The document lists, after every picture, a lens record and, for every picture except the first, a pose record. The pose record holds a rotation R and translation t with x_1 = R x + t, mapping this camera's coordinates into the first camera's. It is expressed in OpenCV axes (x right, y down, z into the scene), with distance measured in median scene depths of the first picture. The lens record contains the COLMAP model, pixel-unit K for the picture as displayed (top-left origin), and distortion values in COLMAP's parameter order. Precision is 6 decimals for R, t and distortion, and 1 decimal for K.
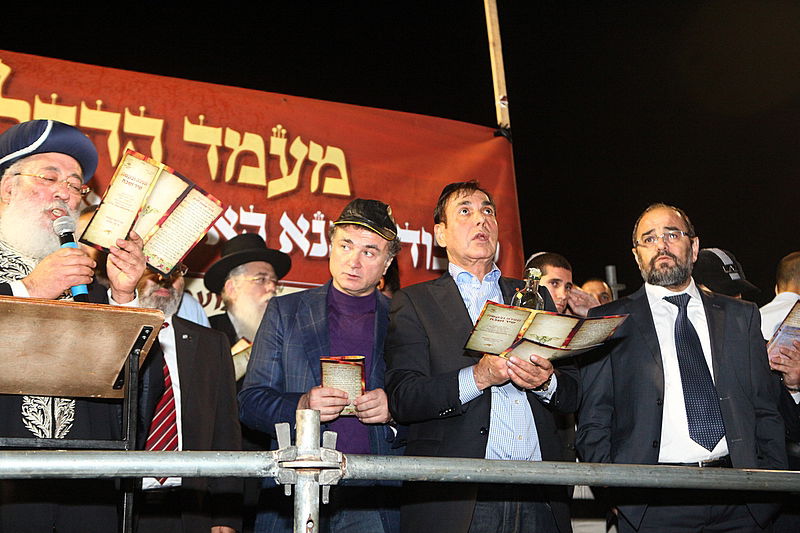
lens RADIAL K [[1072.7, 0, 401.0], [0, 1072.7, 254.1], [0, 0, 1]] dist [0.027782, 0.038261]
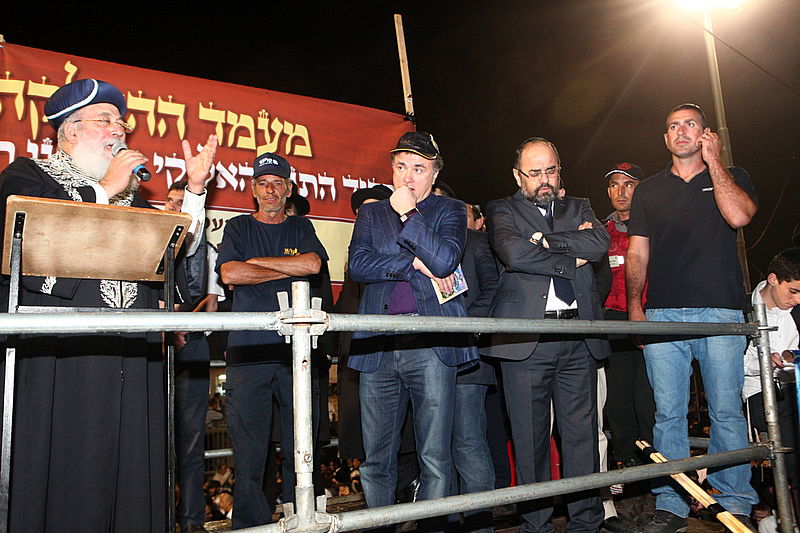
lens RADIAL K [[623.0, 0, 400.0], [0, 623.0, 266.5], [0, 0, 1]] dist [-0.081735, 0.092149]
pose [[0.993054, -0.019405, 0.116047, -0.029790], [0.010925, 0.997252, 0.073268, 0.038839], [-0.117150, -0.071491, 0.990538, 0.110799]]
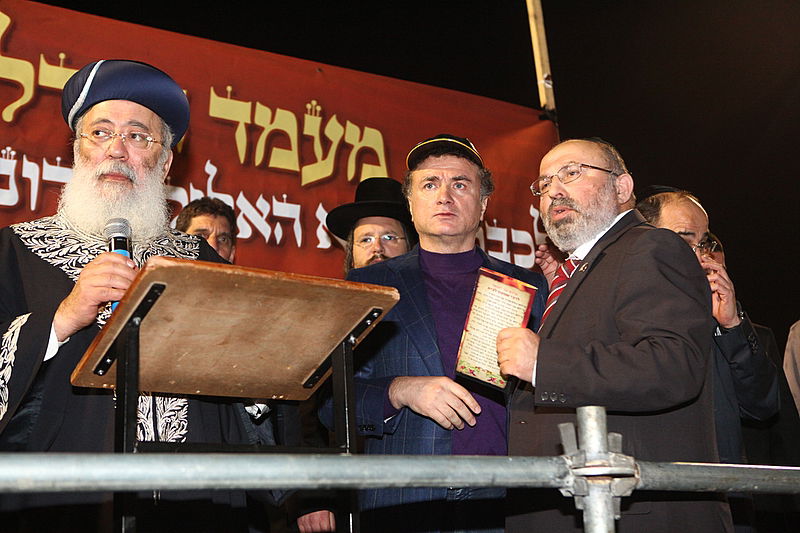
lens RADIAL K [[1144.1, 0, 300.6], [0, 1144.1, 318.1], [0, 0, 1]] dist [0.232147, -0.824824]
pose [[0.993722, -0.000481, 0.111873, -0.235525], [-0.002383, 0.999673, 0.025469, 0.031622], [-0.111849, -0.025575, 0.993396, 0.081785]]
